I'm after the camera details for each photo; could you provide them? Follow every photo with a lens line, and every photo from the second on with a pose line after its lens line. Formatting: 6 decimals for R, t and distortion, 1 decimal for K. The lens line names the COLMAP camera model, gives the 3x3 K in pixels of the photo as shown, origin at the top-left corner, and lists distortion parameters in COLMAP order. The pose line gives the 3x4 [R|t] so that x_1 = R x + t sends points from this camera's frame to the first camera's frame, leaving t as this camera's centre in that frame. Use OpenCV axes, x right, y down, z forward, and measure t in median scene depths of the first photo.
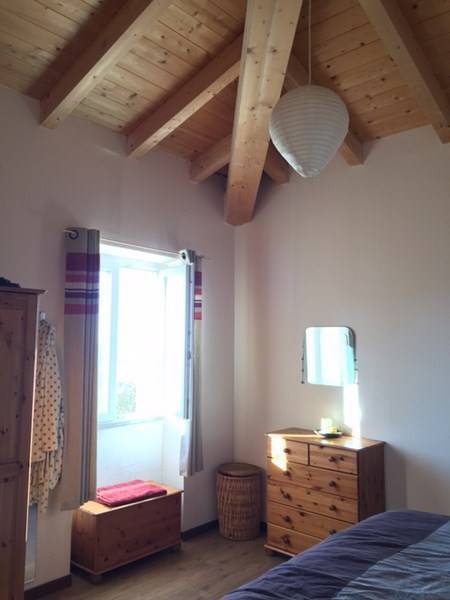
lens RADIAL K [[507.7, 0, 224.9], [0, 507.7, 295.3], [0, 0, 1]] dist [0.069421, -0.078422]
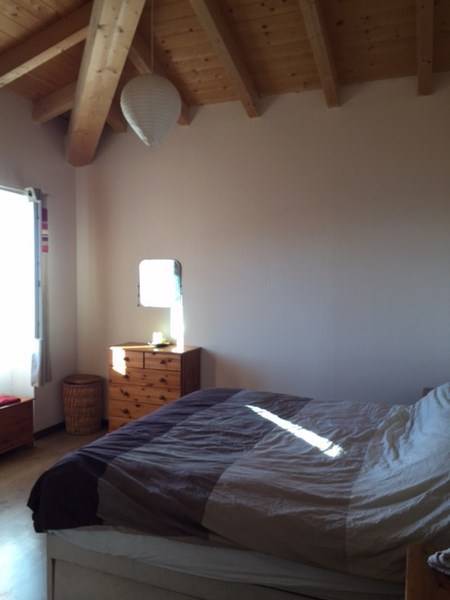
lens RADIAL K [[507.7, 0, 224.9], [0, 507.7, 295.3], [0, 0, 1]] dist [0.069421, -0.078422]
pose [[0.941023, -0.014978, 0.338011, -0.068597], [-0.029515, 0.991577, 0.126107, -0.012441], [-0.337053, -0.128646, 0.932655, -0.215755]]
